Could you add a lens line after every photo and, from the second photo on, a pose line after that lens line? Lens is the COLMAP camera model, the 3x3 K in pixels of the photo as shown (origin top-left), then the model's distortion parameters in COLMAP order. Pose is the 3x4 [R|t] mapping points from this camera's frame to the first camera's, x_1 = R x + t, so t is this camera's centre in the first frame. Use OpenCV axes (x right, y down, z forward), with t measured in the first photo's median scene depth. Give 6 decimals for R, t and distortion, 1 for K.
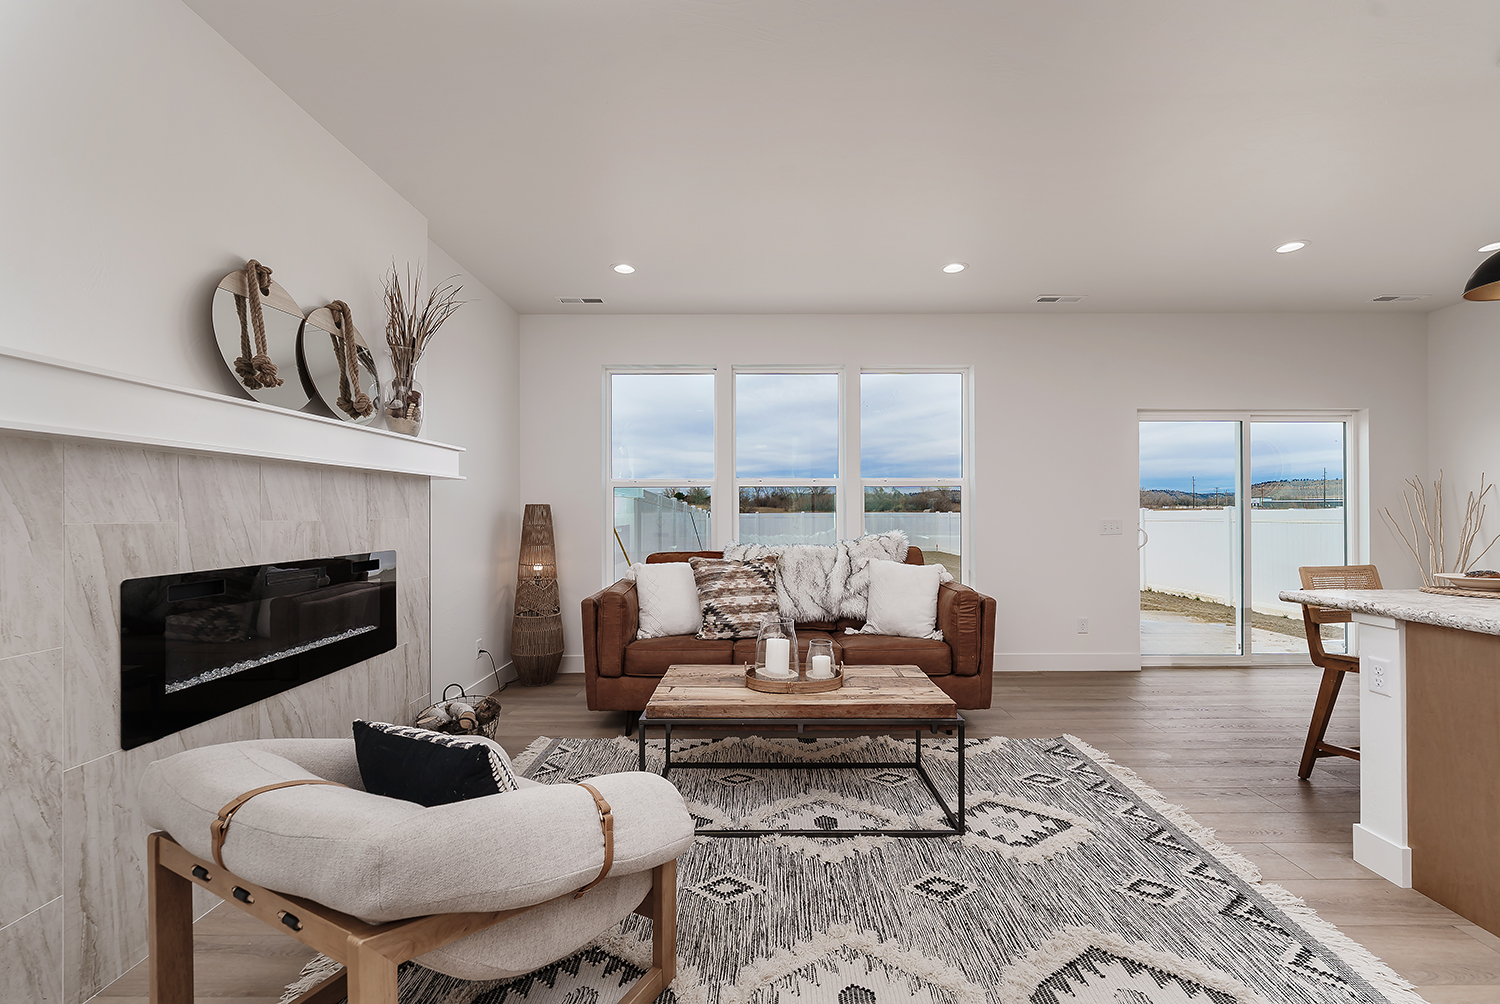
lens RADIAL K [[625.5, 0, 757.9], [0, 625.5, 509.6], [0, 0, 1]] dist [0.000298, 0.000033]
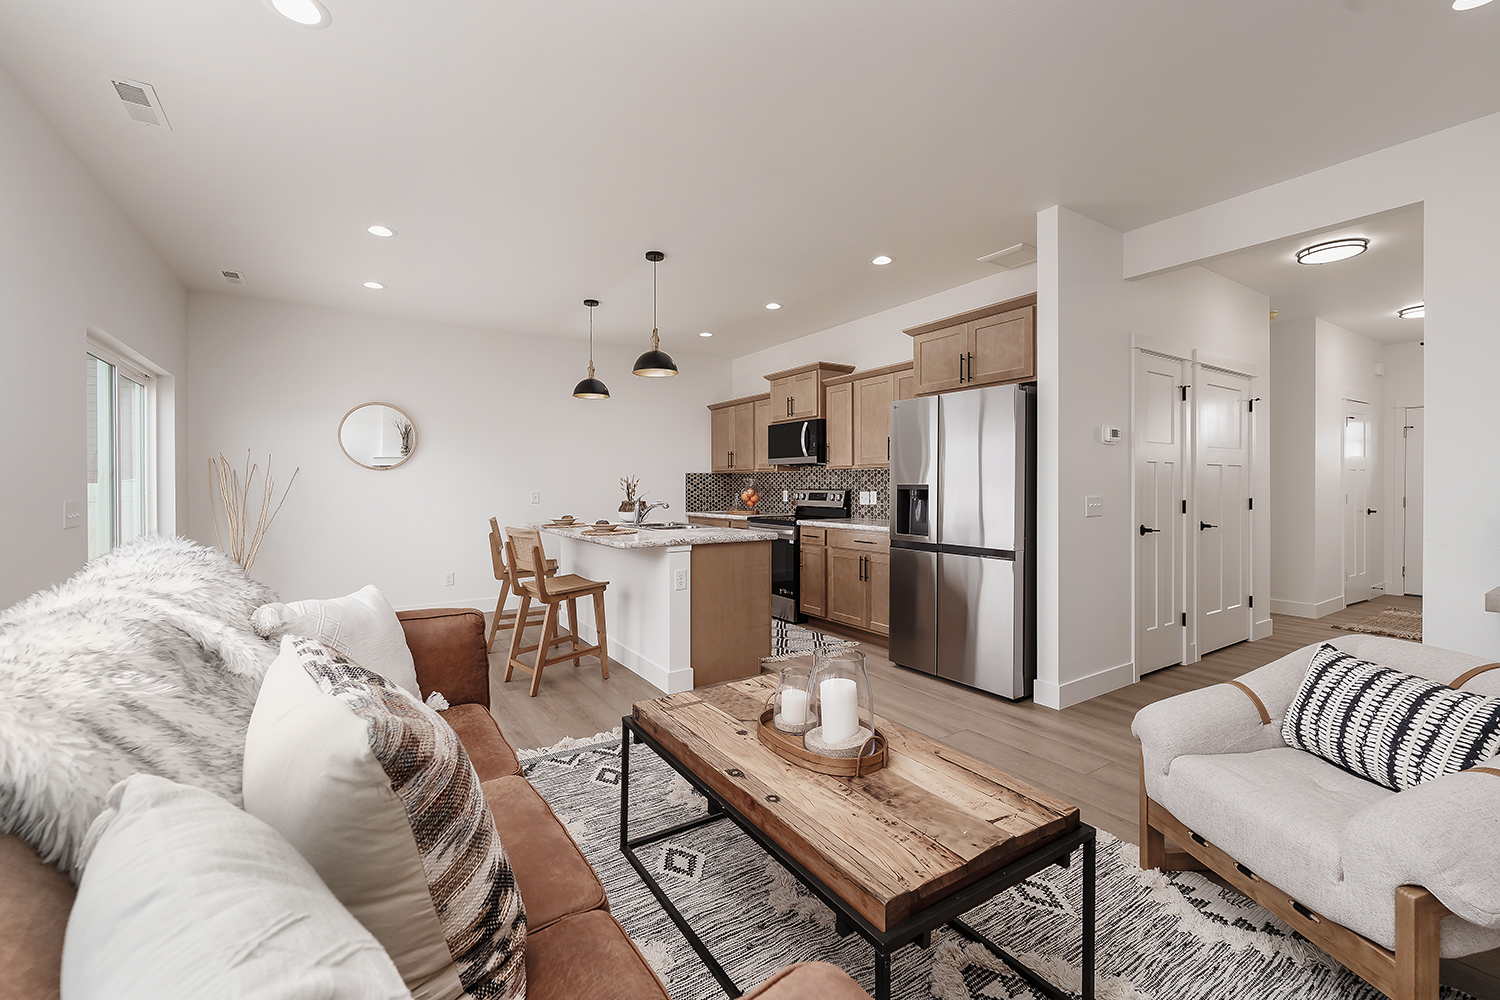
lens RADIAL K [[613.3, 0, 747.5], [0, 613.3, 490.6], [0, 0, 1]] dist [0.000484, -0.000029]
pose [[-0.539699, -0.002051, 0.841855, -0.491904], [-0.000305, 0.999997, 0.002240, 0.009864], [-0.841858, 0.000952, -0.539699, 1.560122]]
